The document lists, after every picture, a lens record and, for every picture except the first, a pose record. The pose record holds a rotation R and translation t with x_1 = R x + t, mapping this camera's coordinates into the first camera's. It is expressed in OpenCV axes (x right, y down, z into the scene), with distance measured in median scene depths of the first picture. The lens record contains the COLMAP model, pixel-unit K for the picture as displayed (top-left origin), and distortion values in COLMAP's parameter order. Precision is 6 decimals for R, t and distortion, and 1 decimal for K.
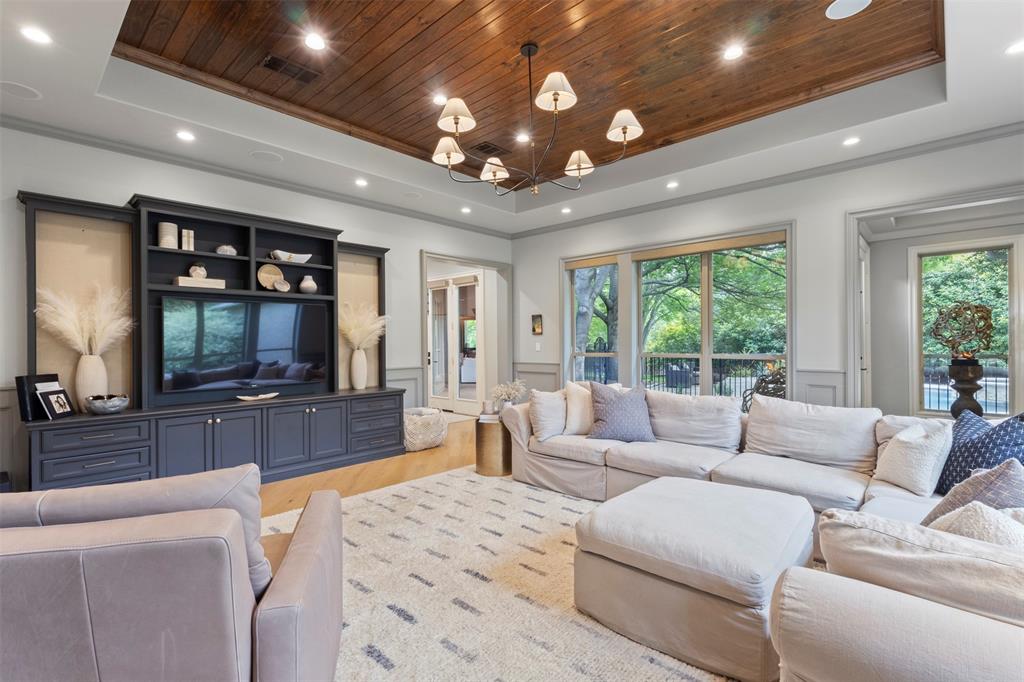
lens RADIAL K [[474.3, 0, 514.9], [0, 474.3, 343.0], [0, 0, 1]] dist [-0.002275, 0.002745]
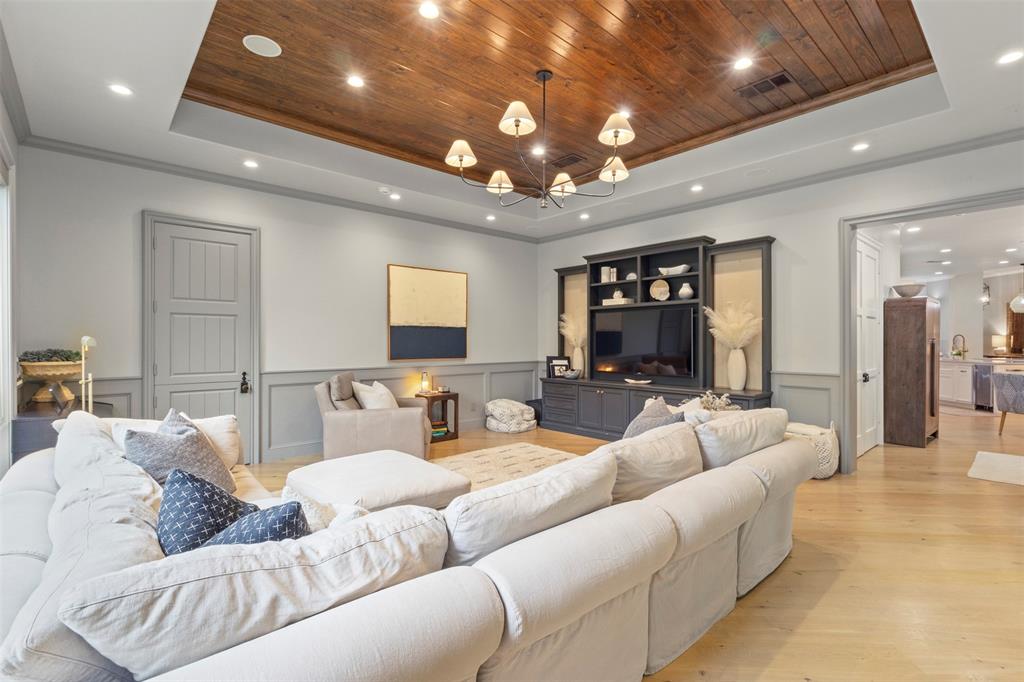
lens RADIAL K [[474.3, 0, 517.9], [0, 474.3, 341.8], [0, 0, 1]] dist [-0.002275, 0.002745]
pose [[-0.082726, 0.010110, -0.996521, 0.856270], [0.001174, 0.999949, 0.010048, -0.013761], [0.996572, -0.000338, -0.082734, 0.792797]]
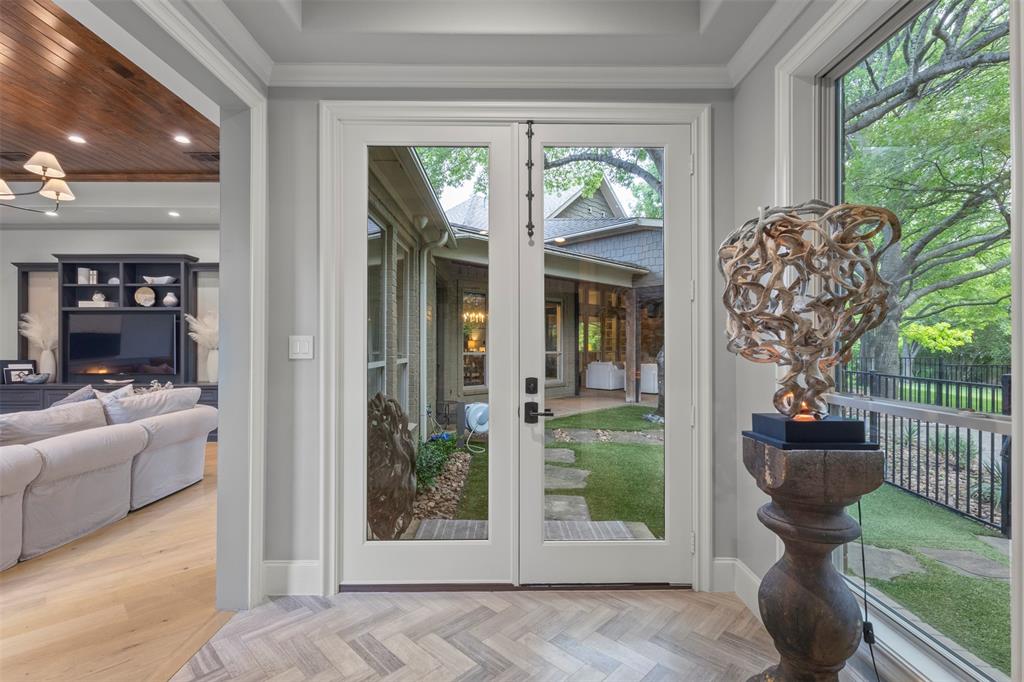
lens RADIAL K [[474.3, 0, 518.1], [0, 474.3, 344.7], [0, 0, 1]] dist [-0.002275, 0.002745]
pose [[0.682909, 0.007111, -0.730468, 1.362229], [-0.005907, 0.999974, 0.004212, -0.010108], [0.730479, 0.001439, 0.682933, 0.927234]]
